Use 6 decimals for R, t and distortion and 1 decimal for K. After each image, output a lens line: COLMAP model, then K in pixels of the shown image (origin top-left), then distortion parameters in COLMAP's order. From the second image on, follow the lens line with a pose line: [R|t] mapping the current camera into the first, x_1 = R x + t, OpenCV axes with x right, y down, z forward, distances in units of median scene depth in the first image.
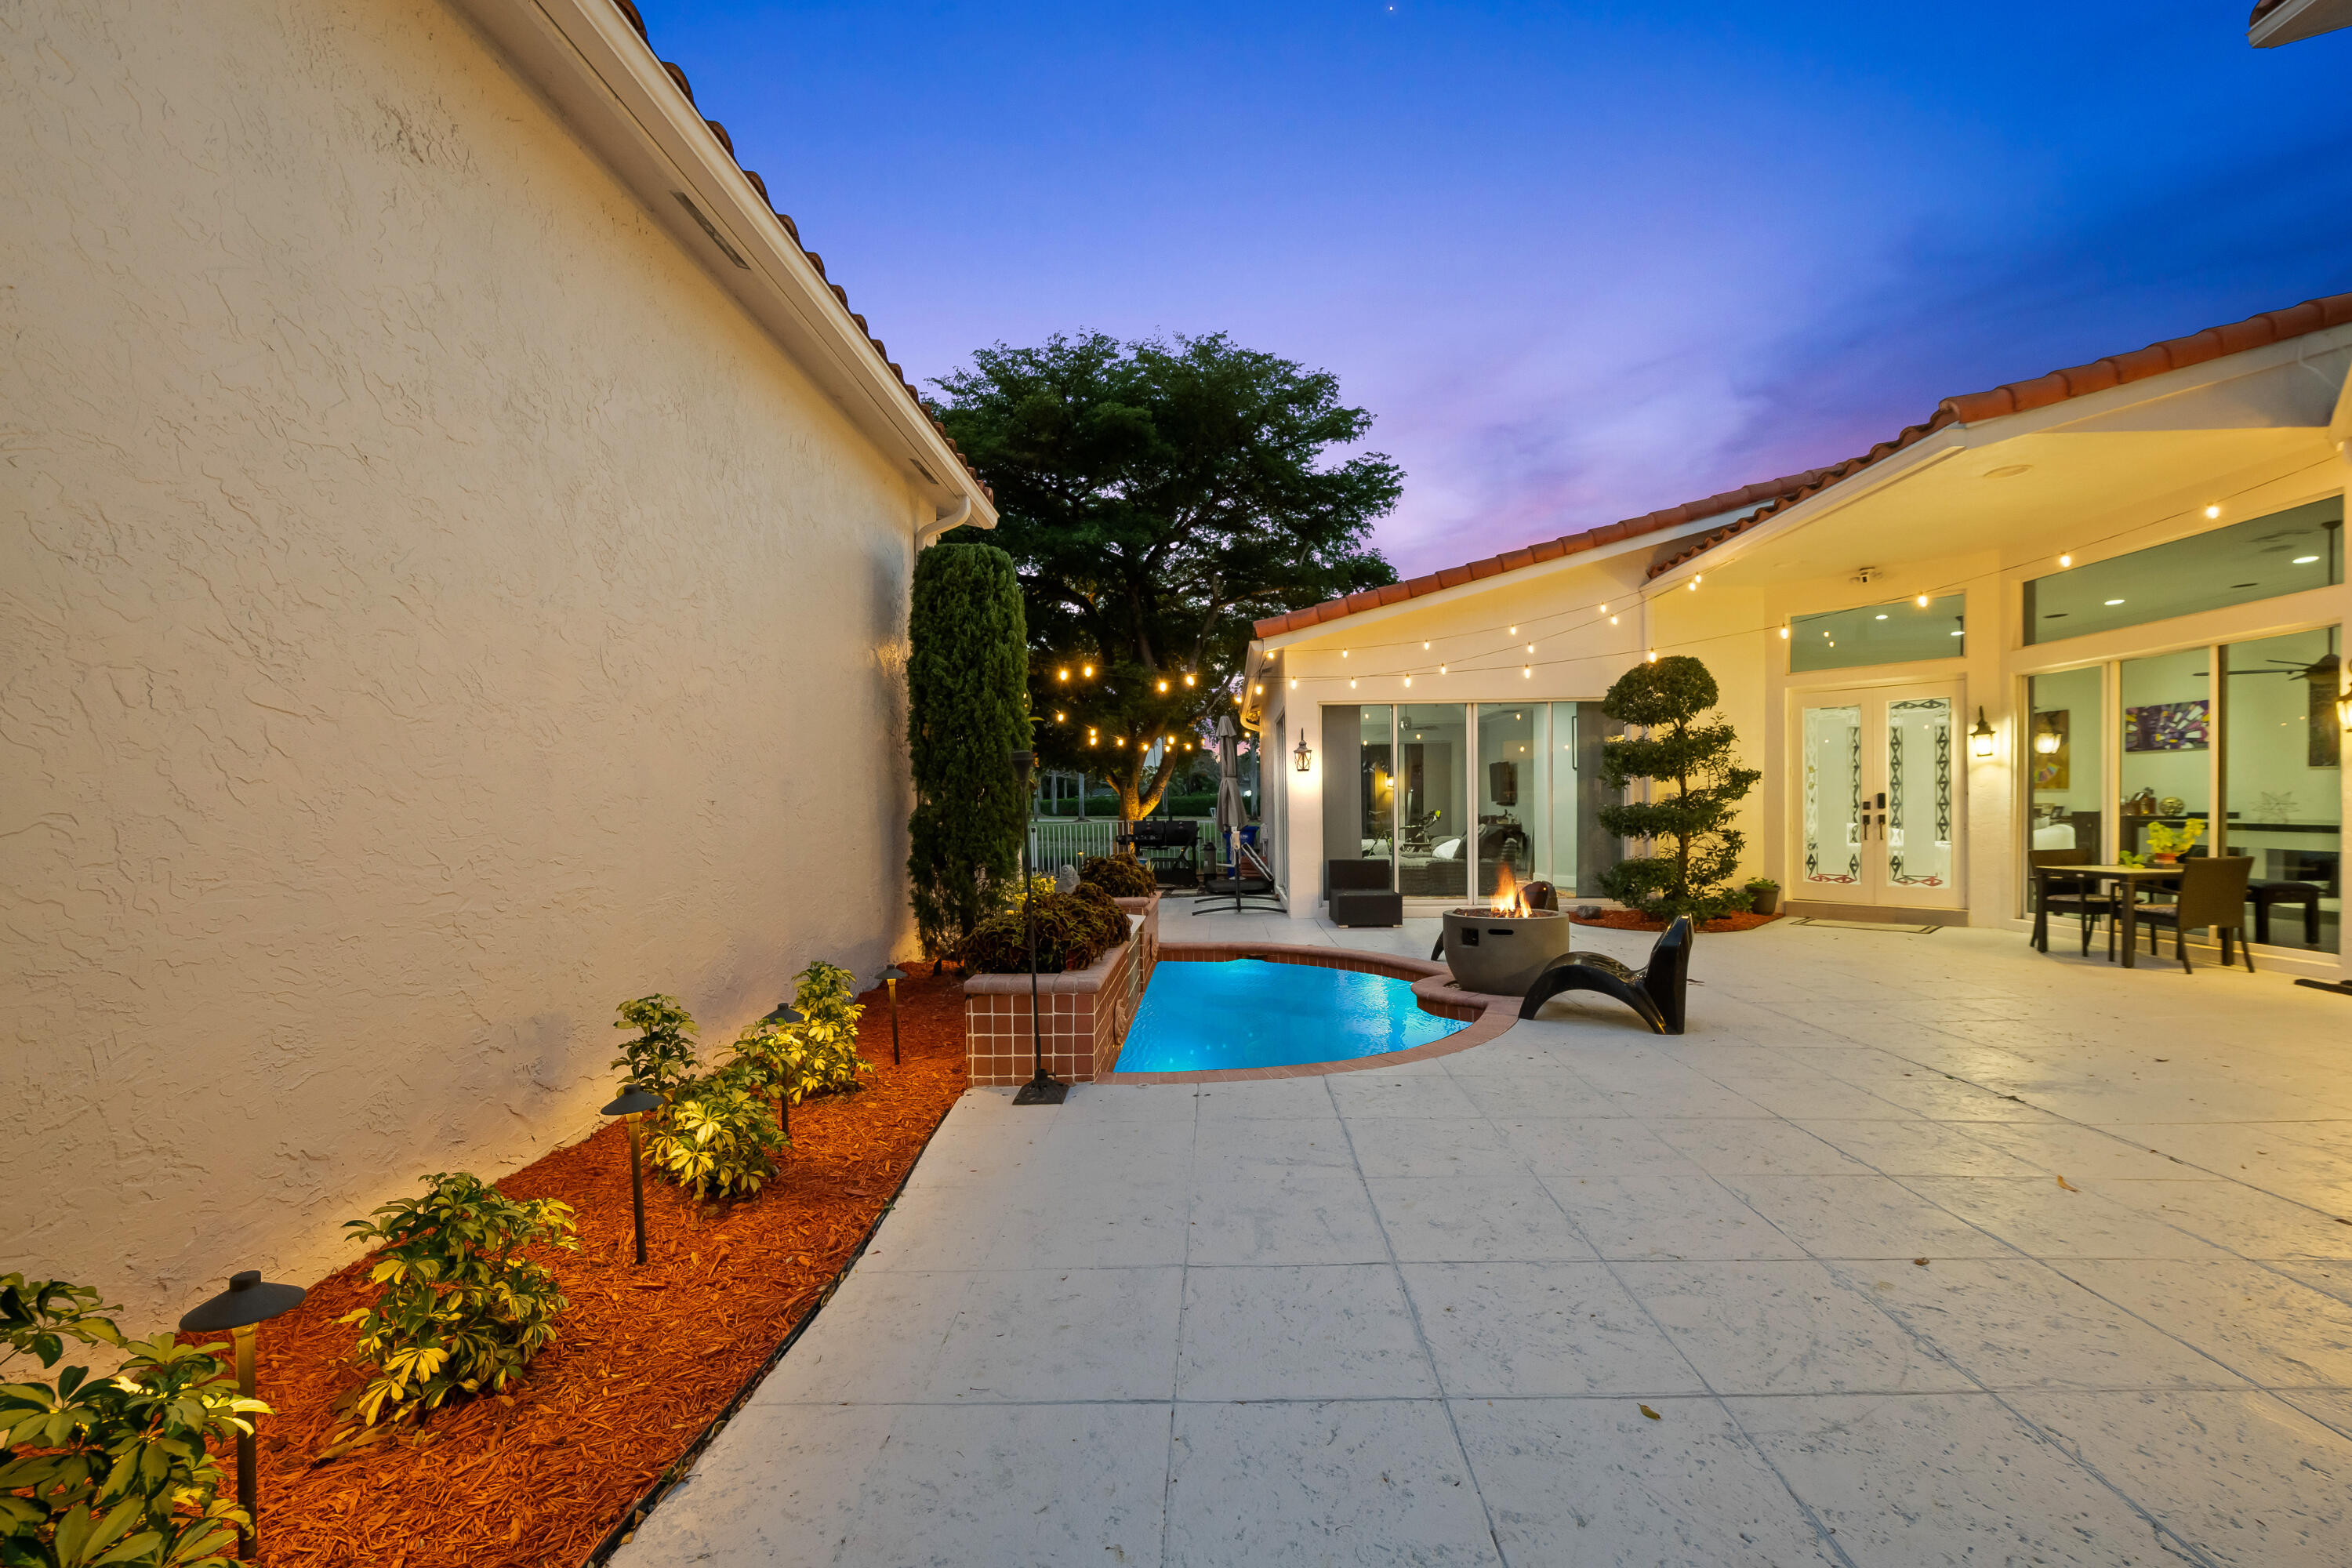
lens RADIAL K [[942.9, 0, 1184.0], [0, 942.9, 818.6], [0, 0, 1]] dist [0.001058, -0.004253]
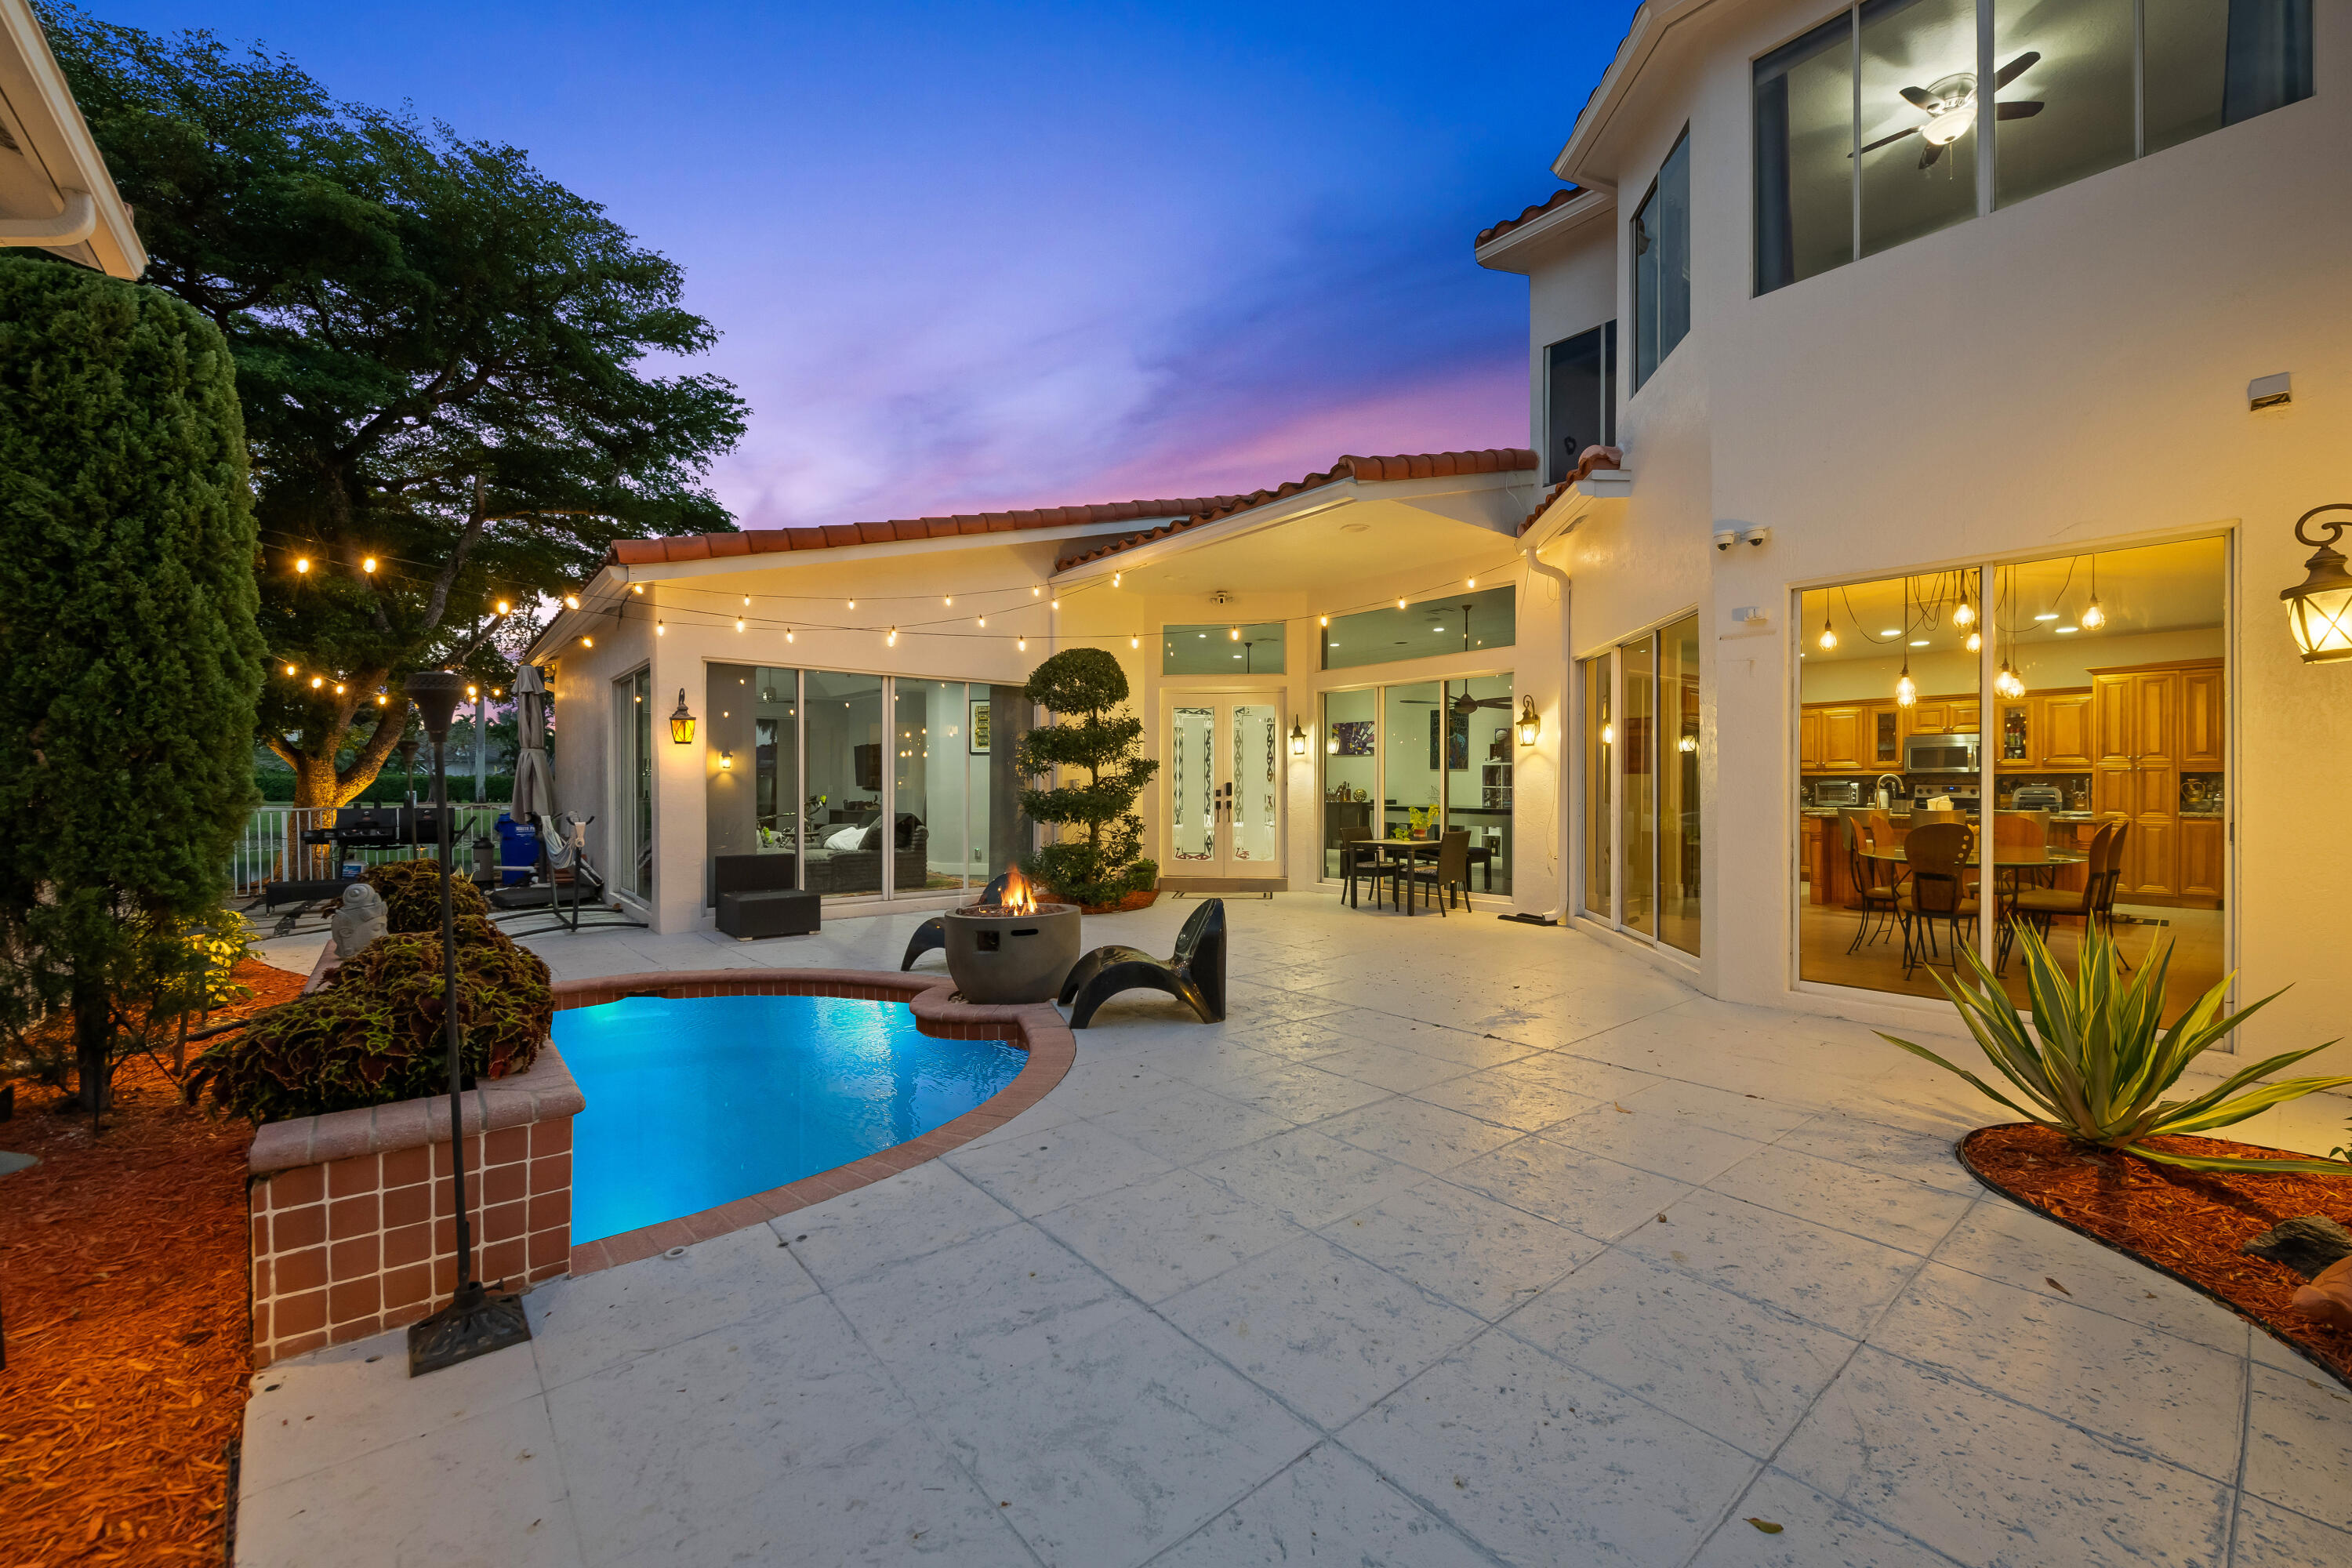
lens RADIAL K [[944.8, 0, 1193.2], [0, 944.8, 791.2], [0, 0, 1]] dist [0.002332, -0.003337]
pose [[0.742876, 0.008757, 0.669372, -0.088837], [0.000524, 0.999907, -0.013663, -0.000112], [-0.669429, 0.010501, 0.742802, 0.146129]]
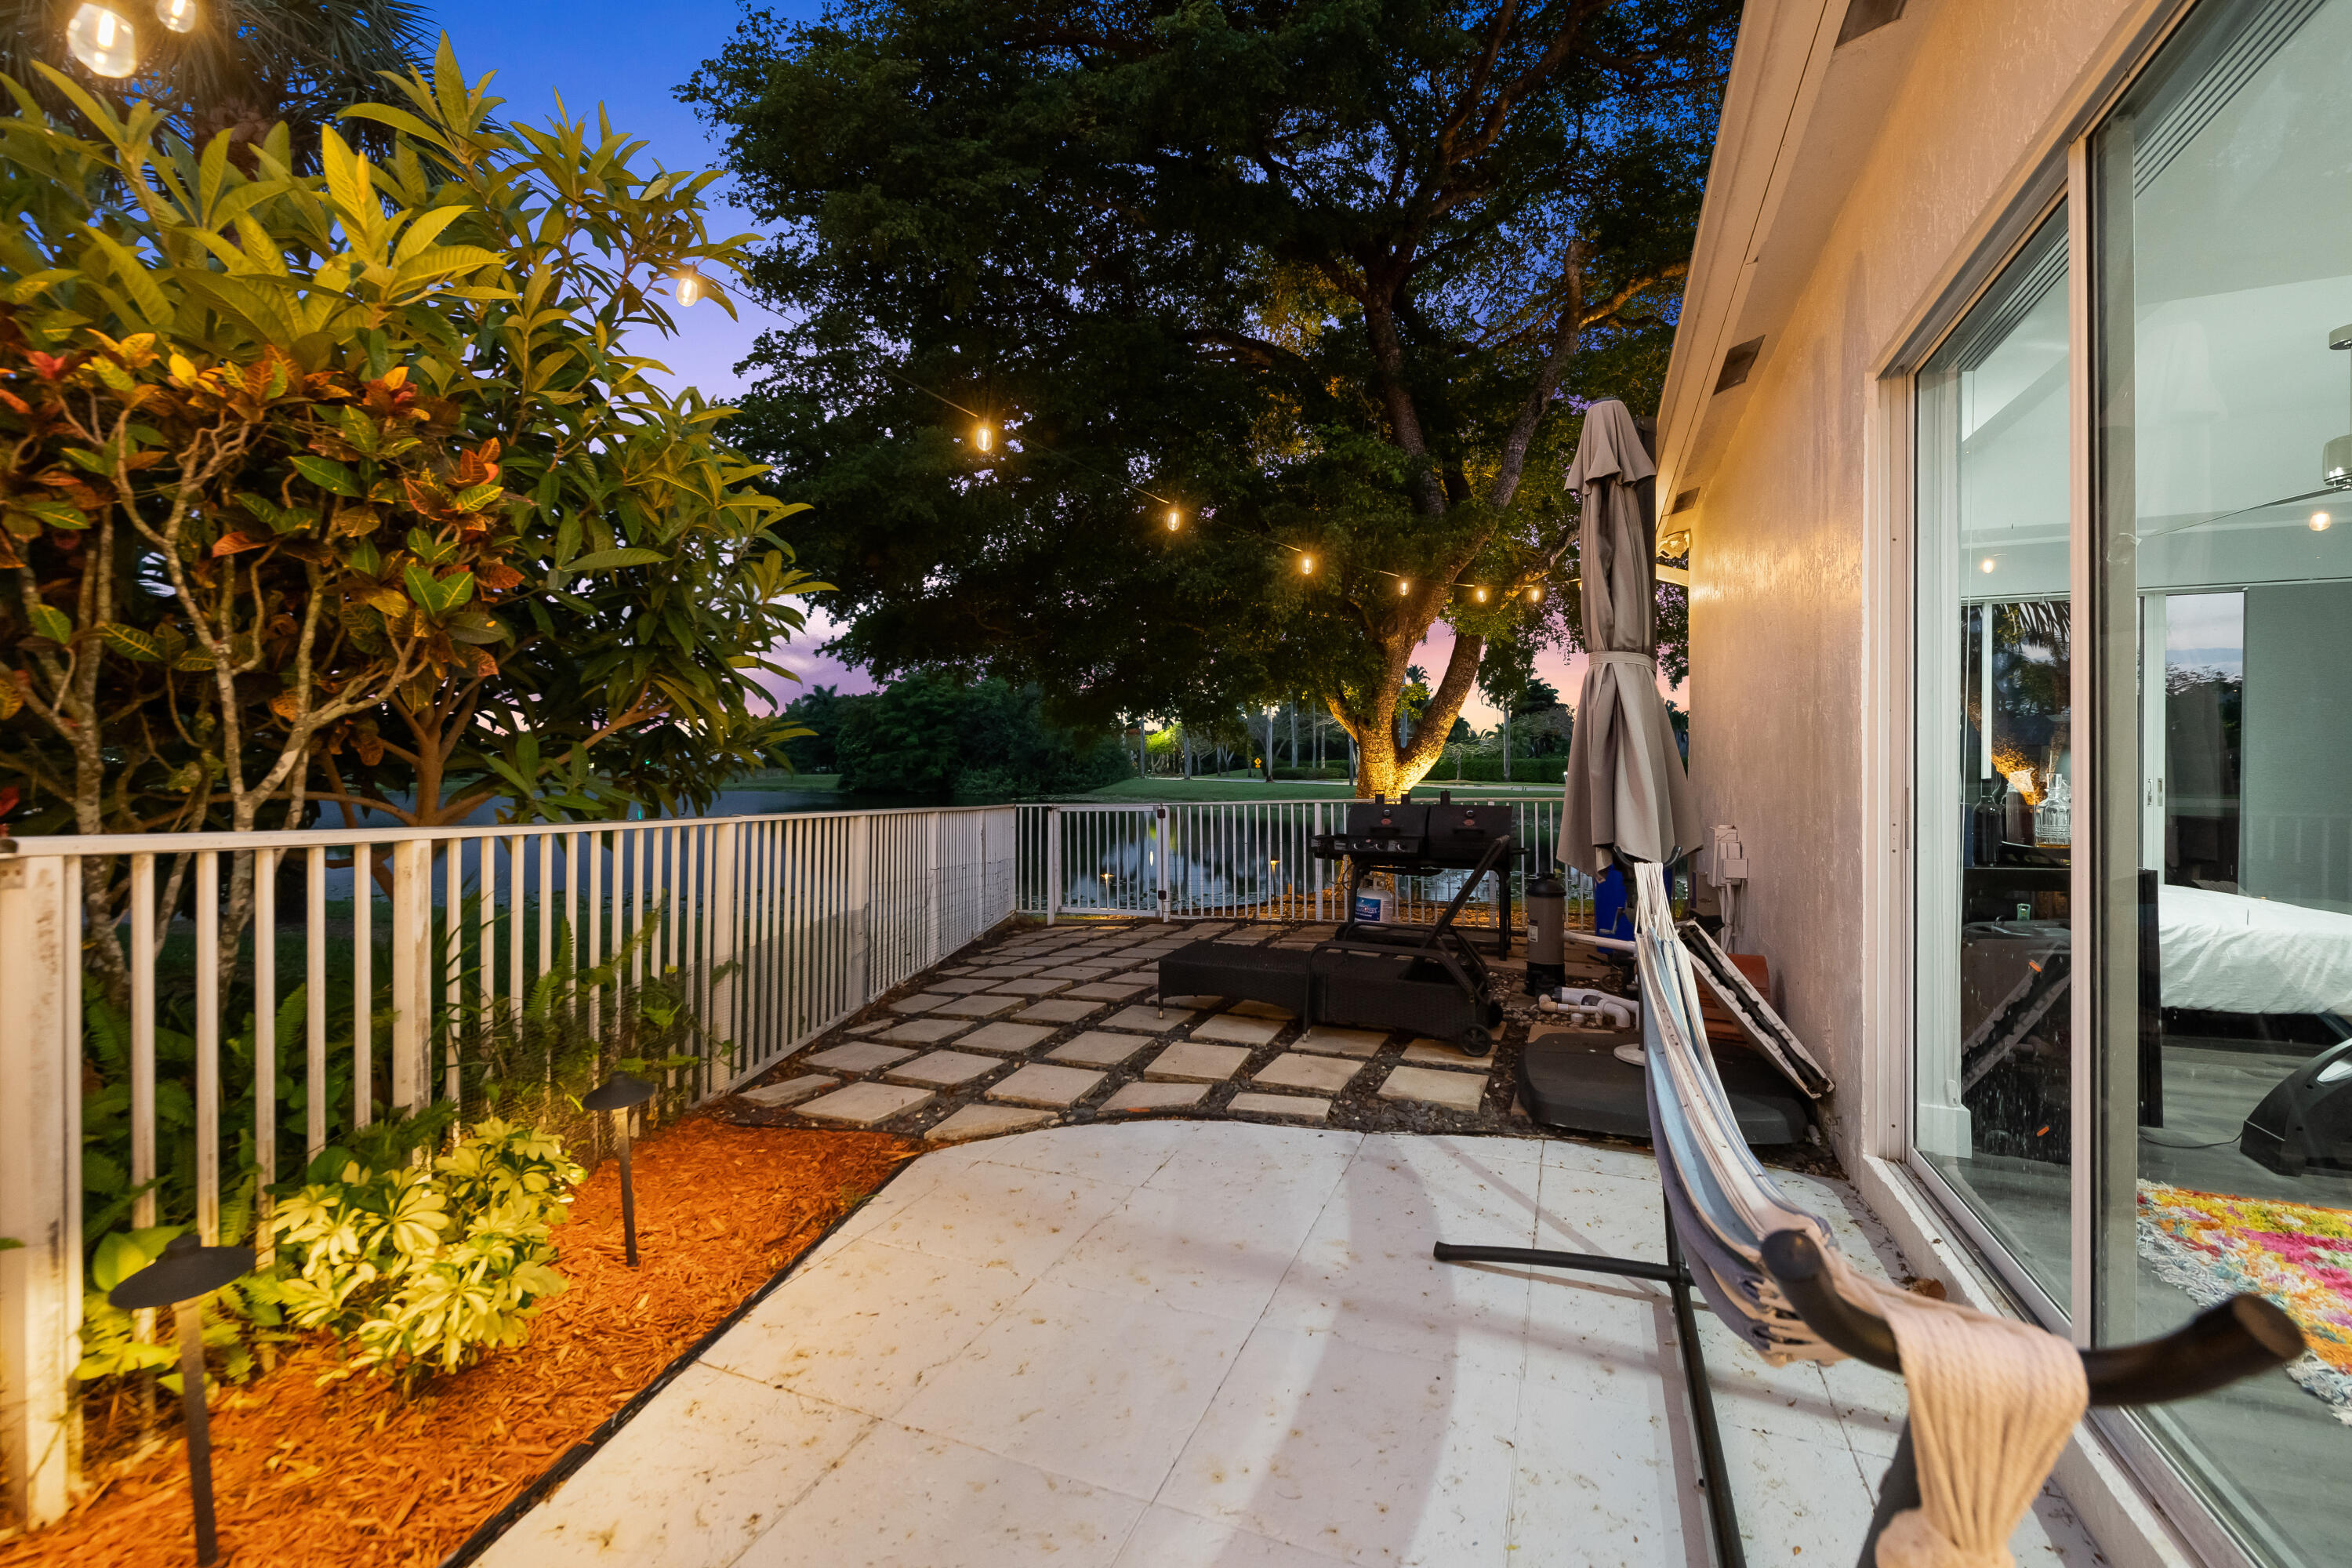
lens RADIAL K [[949.2, 0, 1185.2], [0, 949.2, 764.5], [0, 0, 1]] dist [0.001230, -0.004192]
pose [[0.937406, 0.008321, -0.348140, 0.037283], [-0.014061, 0.999804, -0.013964, -0.012039], [0.347955, 0.017985, 0.937339, 1.009843]]
